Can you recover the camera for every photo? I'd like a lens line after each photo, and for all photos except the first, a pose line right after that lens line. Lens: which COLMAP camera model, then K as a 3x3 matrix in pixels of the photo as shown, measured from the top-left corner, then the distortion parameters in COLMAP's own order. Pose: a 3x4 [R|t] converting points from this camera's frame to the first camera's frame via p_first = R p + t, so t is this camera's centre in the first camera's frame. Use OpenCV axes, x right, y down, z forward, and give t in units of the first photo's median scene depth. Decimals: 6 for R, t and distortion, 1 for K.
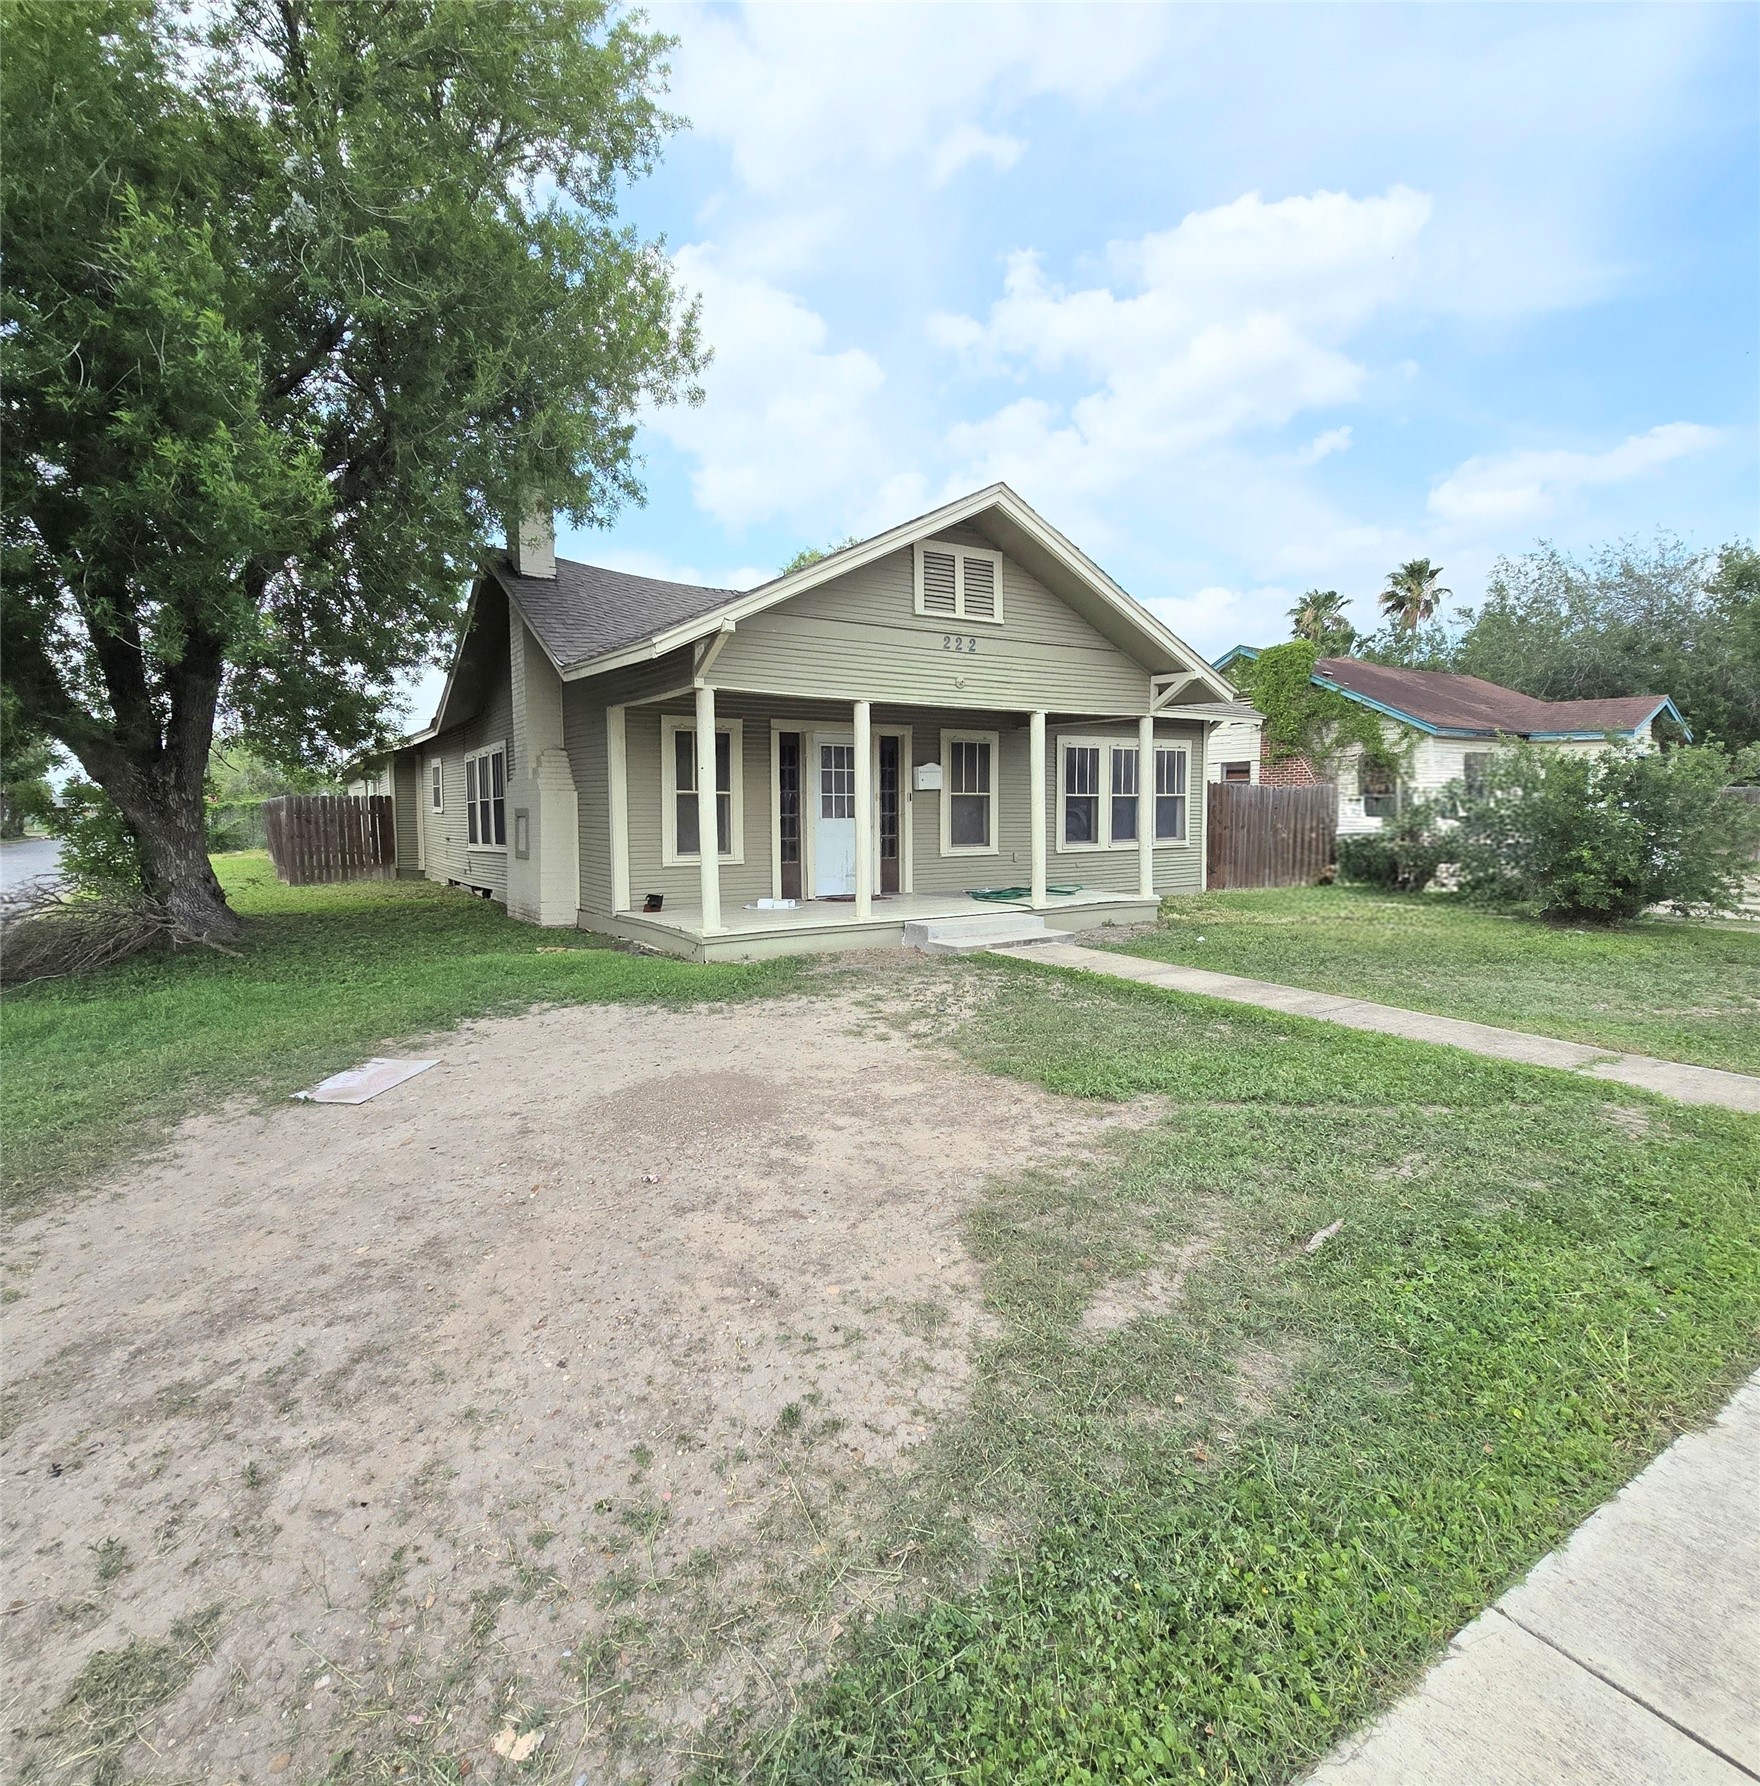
lens RADIAL K [[958.7, 0, 880.0], [0, 958.7, 893.0], [0, 0, 1]] dist [-0.006943, -0.000978]
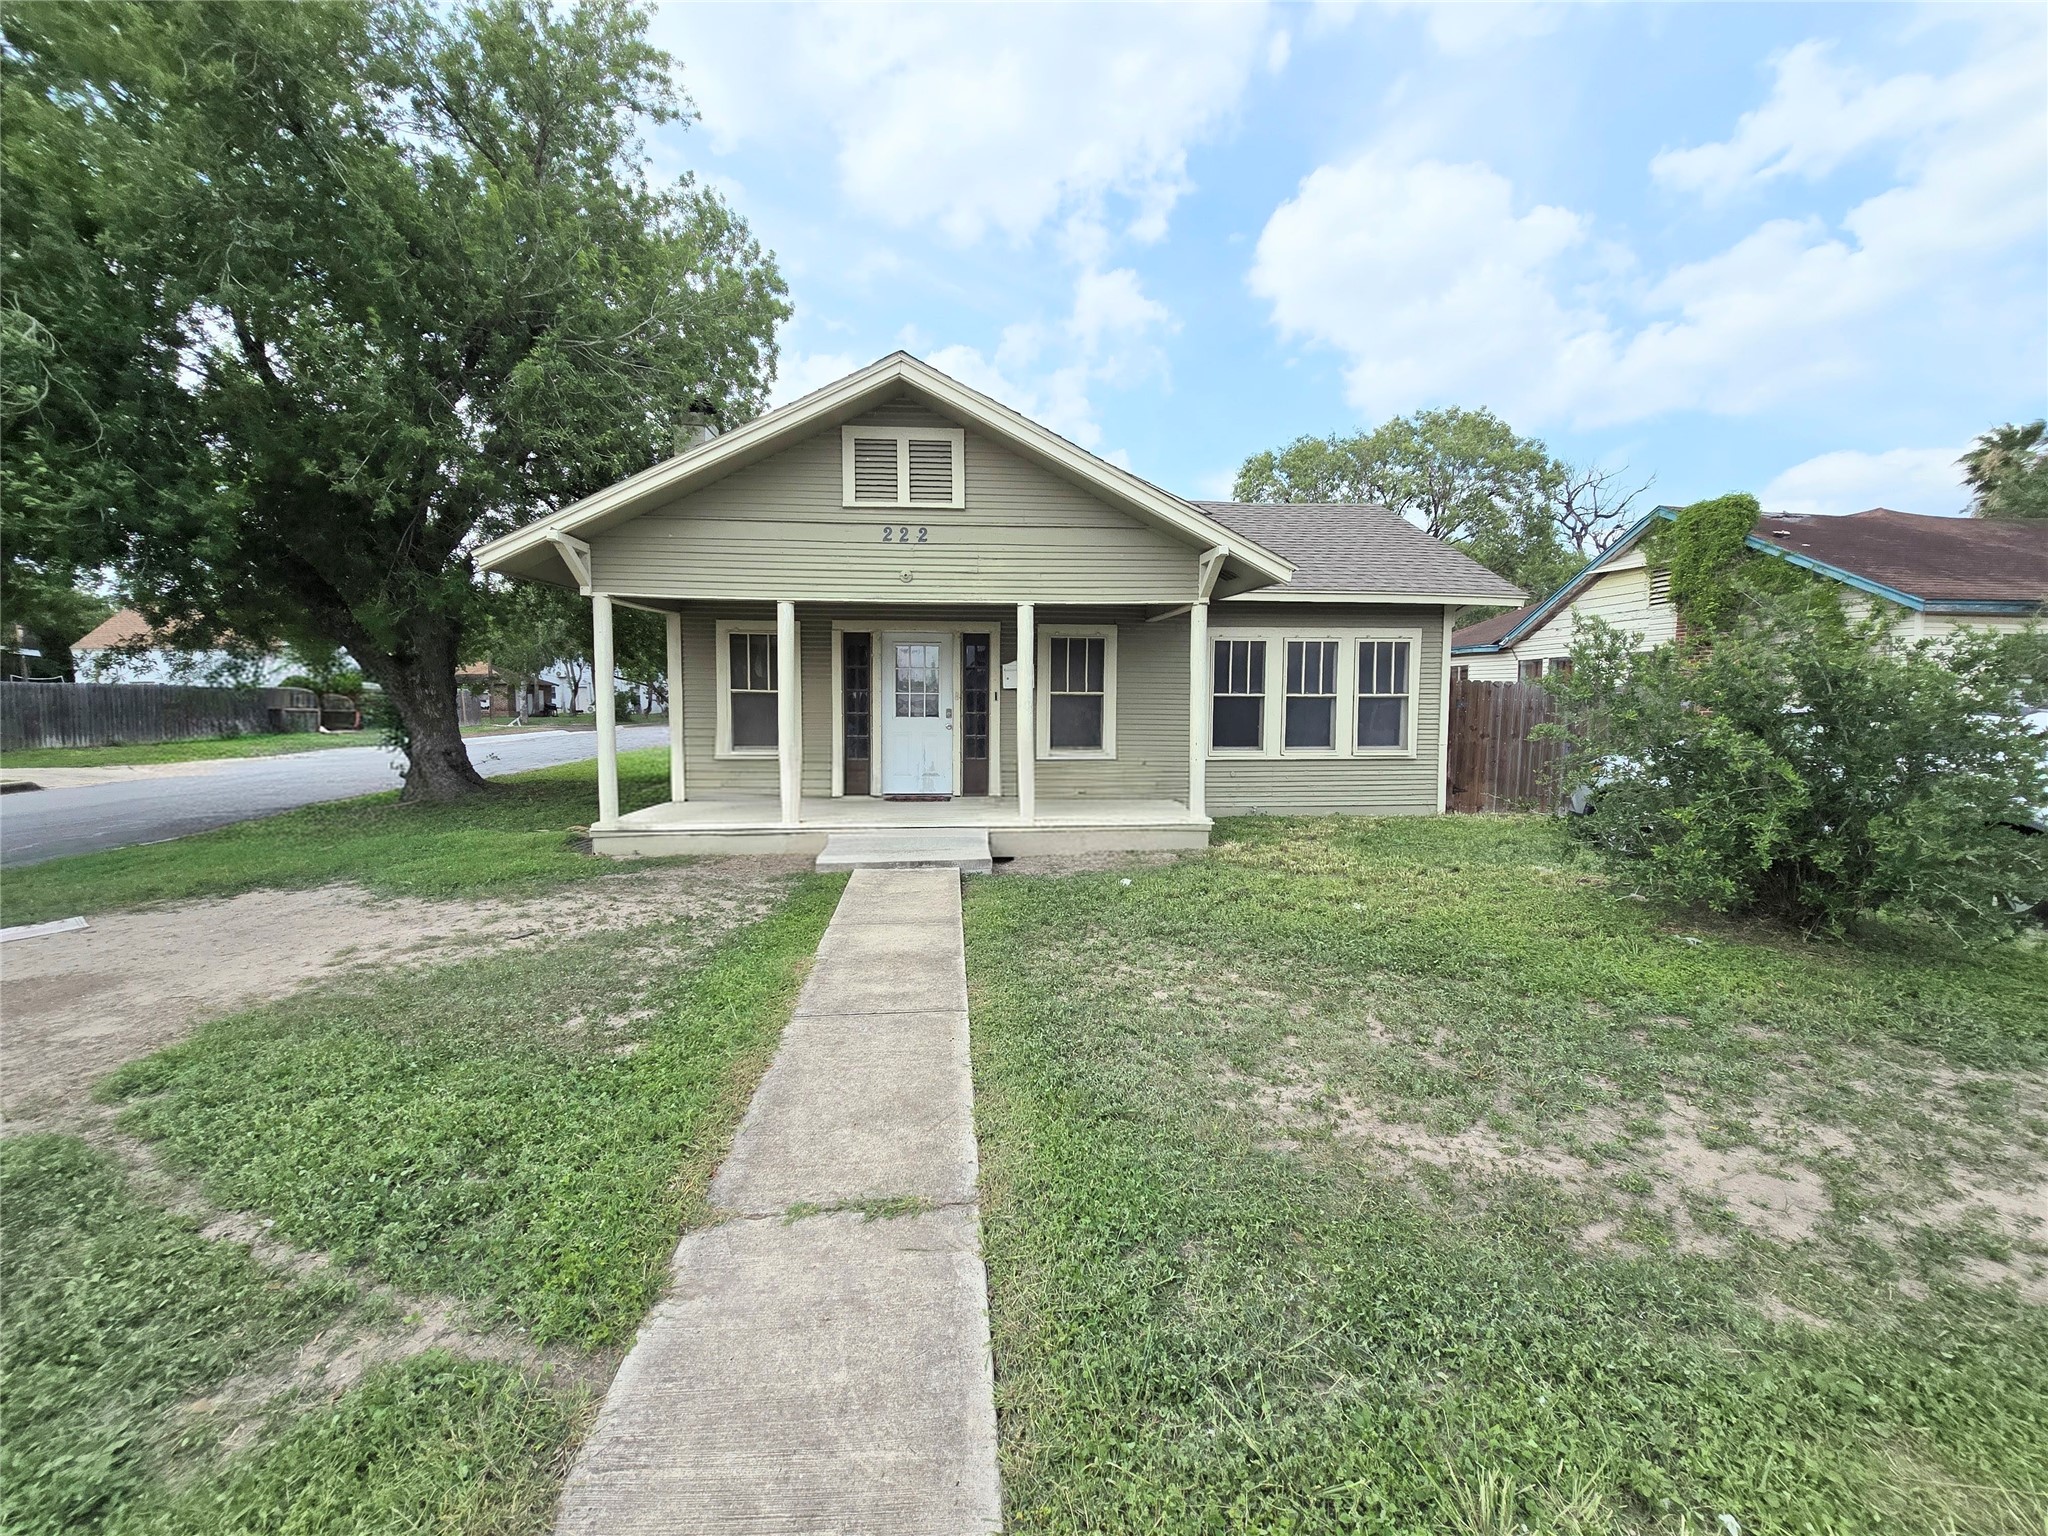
lens RADIAL K [[848.9, 0, 1024.0], [0, 848.9, 768.0], [0, 0, 1]] dist [-0.001544, -0.000188]
pose [[0.893315, 0.048341, -0.446823, 0.472838], [-0.050105, 0.998713, 0.007878, -0.039016], [0.446628, 0.015351, 0.894588, 0.268999]]
